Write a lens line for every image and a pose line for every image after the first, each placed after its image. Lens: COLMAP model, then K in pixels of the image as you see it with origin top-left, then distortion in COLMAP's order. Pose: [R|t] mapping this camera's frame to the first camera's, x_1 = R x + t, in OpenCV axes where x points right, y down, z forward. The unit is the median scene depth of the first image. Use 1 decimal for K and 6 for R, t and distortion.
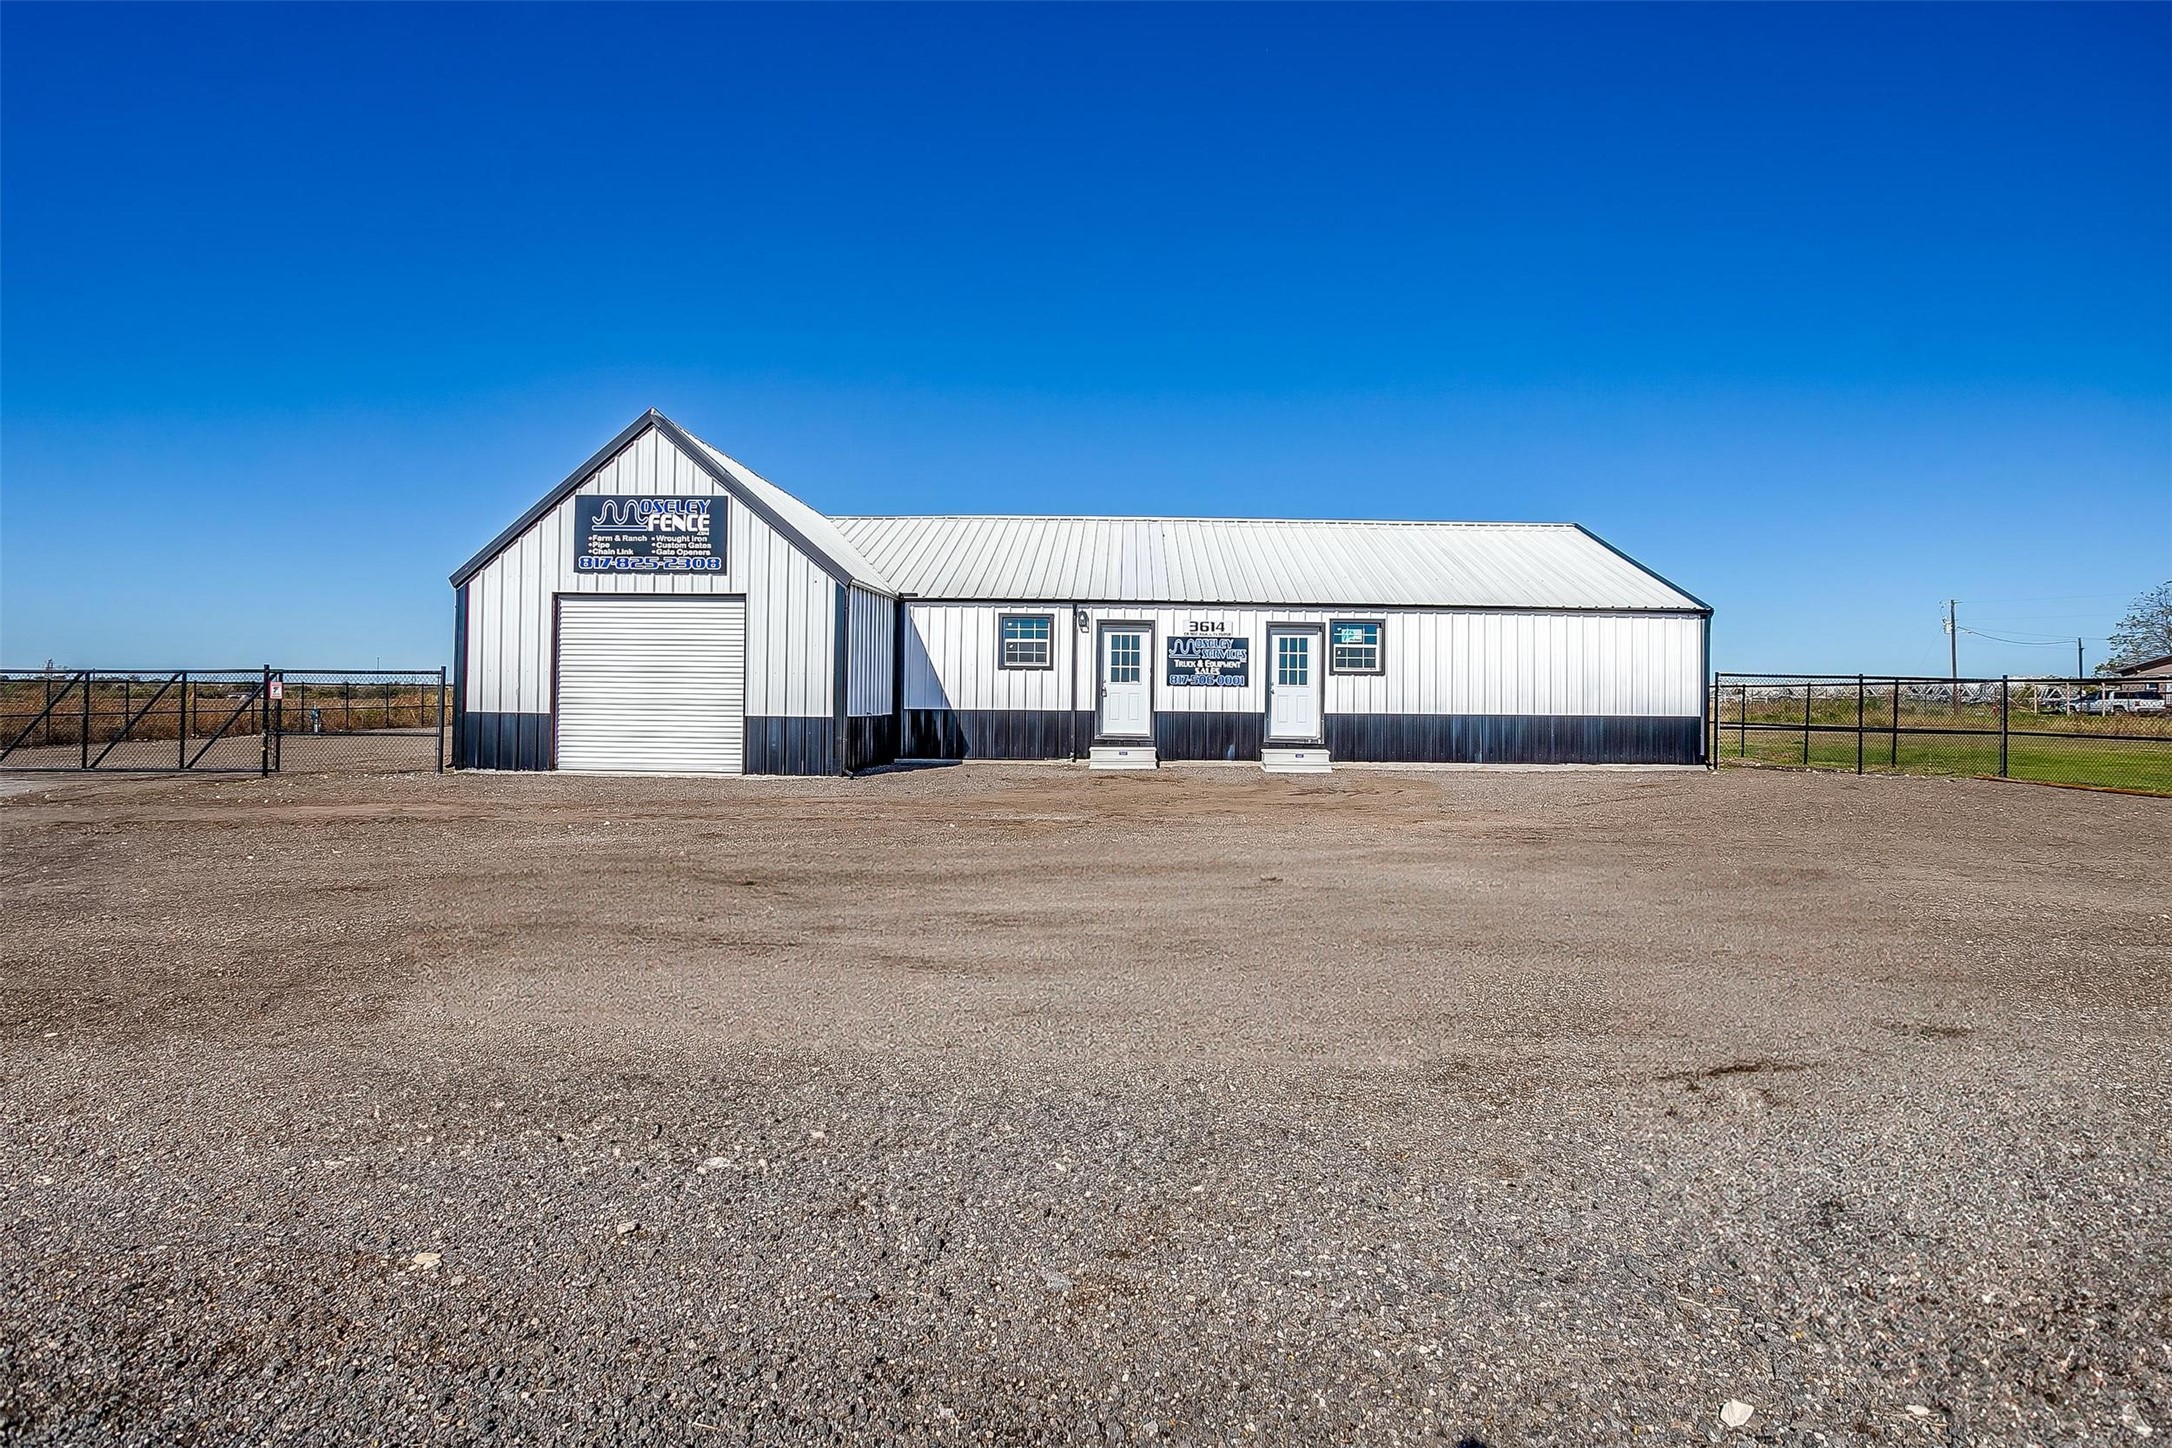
lens RADIAL K [[1066.8, 0, 1072.4], [0, 1066.8, 690.9], [0, 0, 1]] dist [-0.054041, 0.028085]
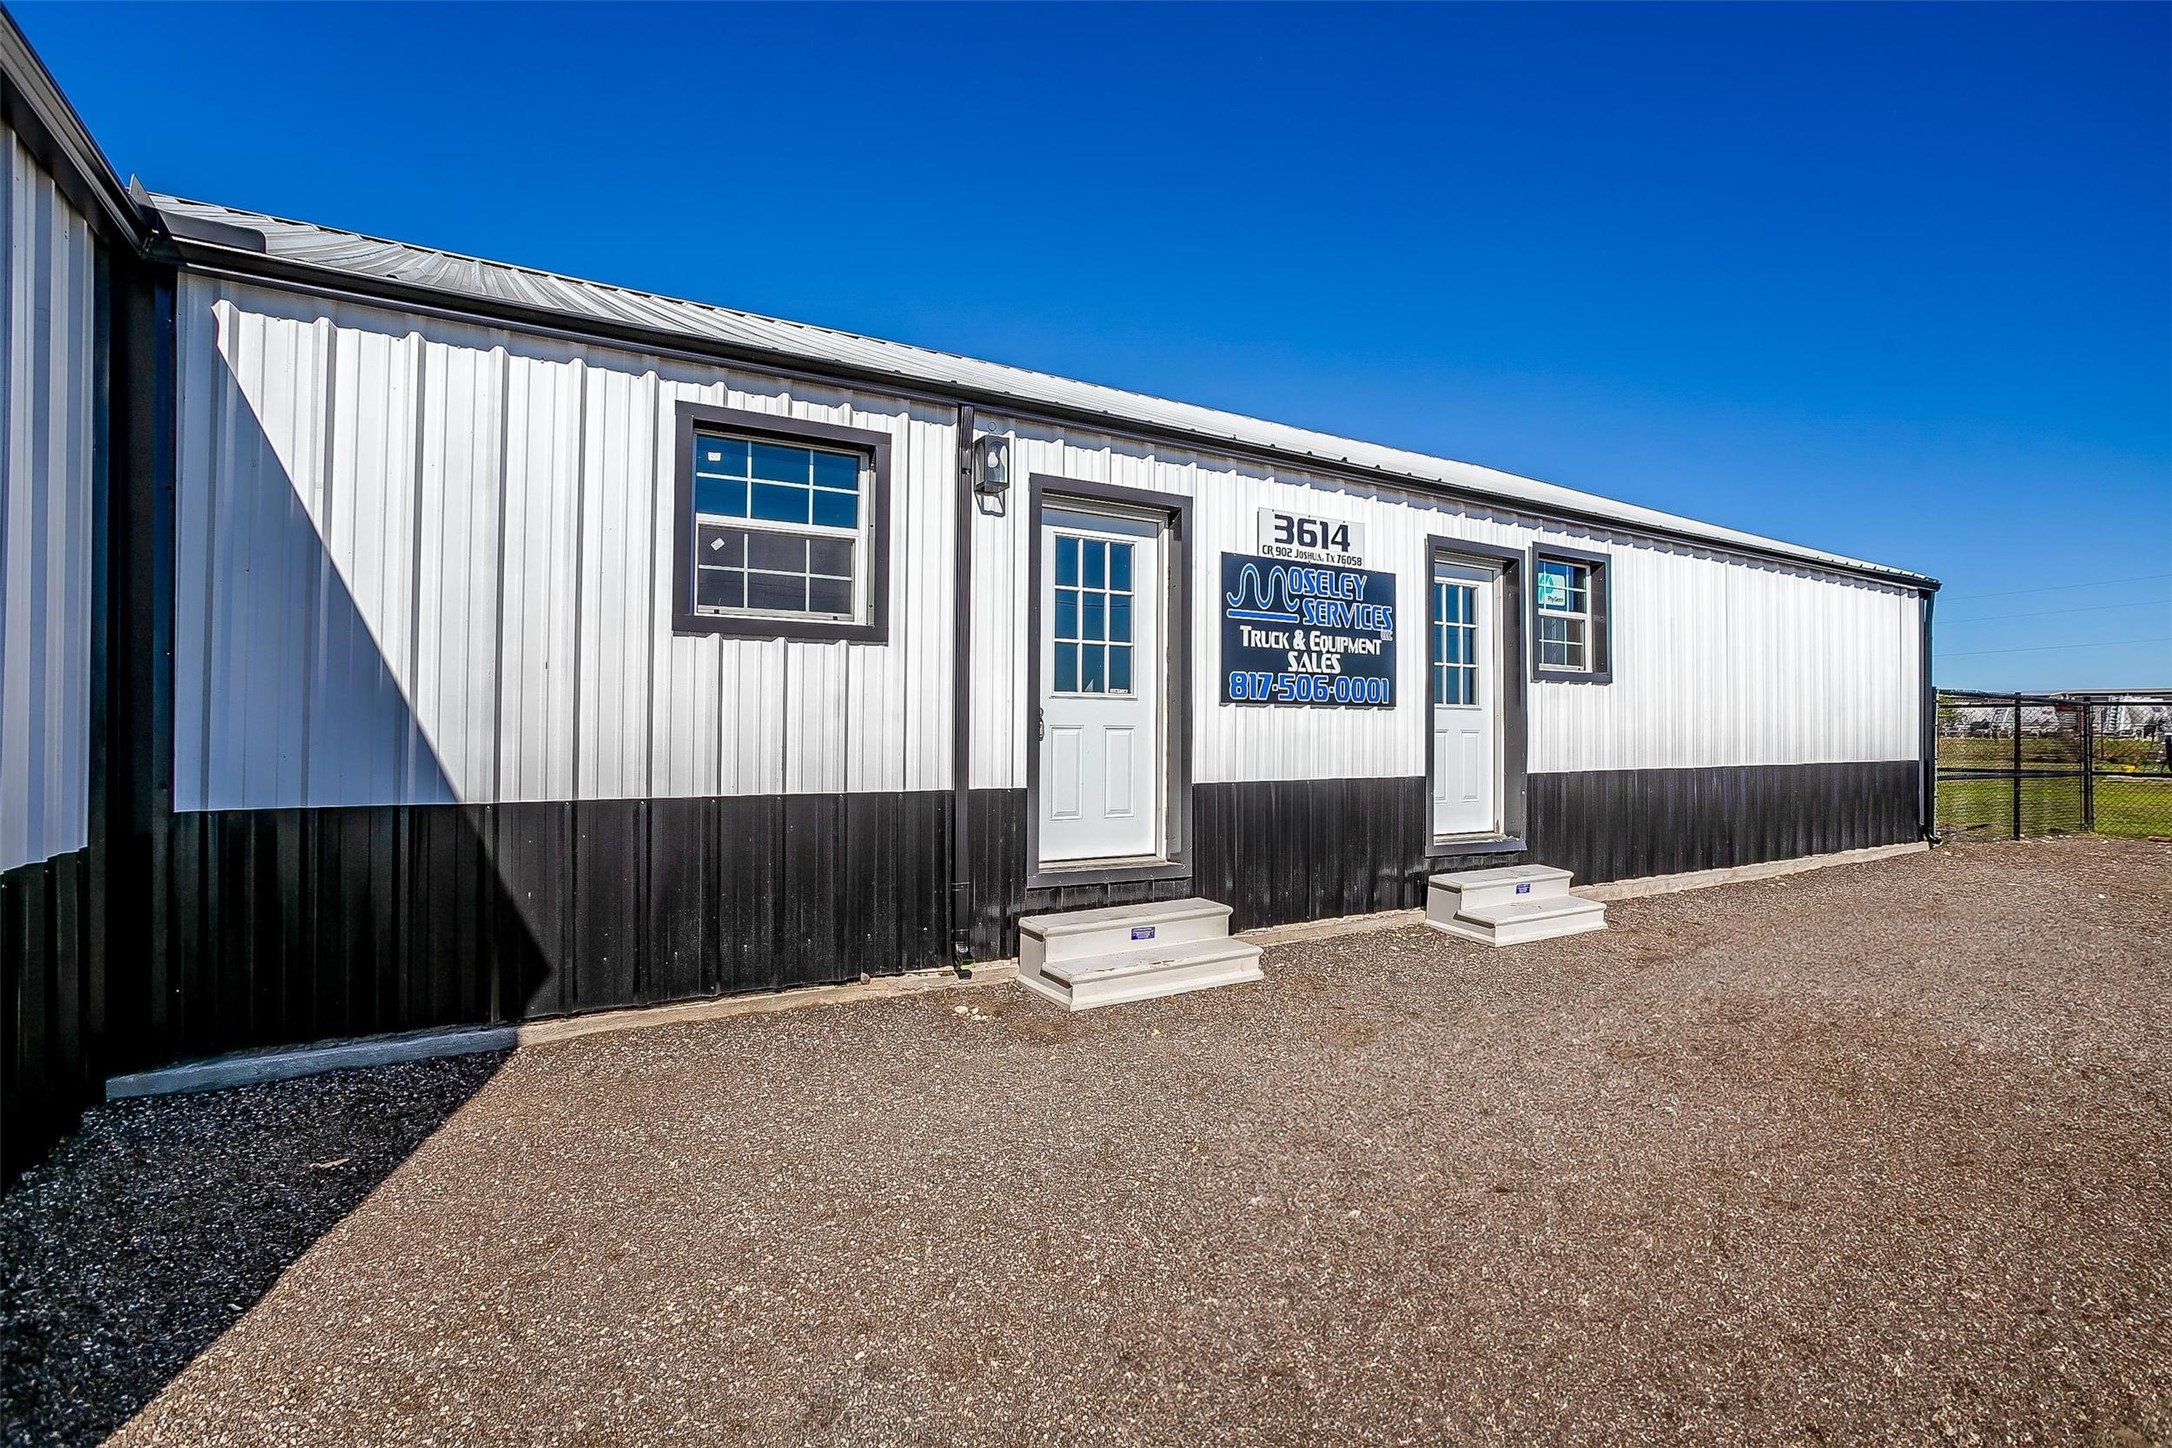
lens RADIAL K [[1066.8, 0, 1096.5], [0, 1066.8, 709.3], [0, 0, 1]] dist [-0.054041, 0.028085]
pose [[0.831960, 0.003498, 0.554825, -0.123841], [-0.005834, 0.999980, 0.002443, -0.003702], [-0.554805, -0.005269, 0.831963, 0.753022]]
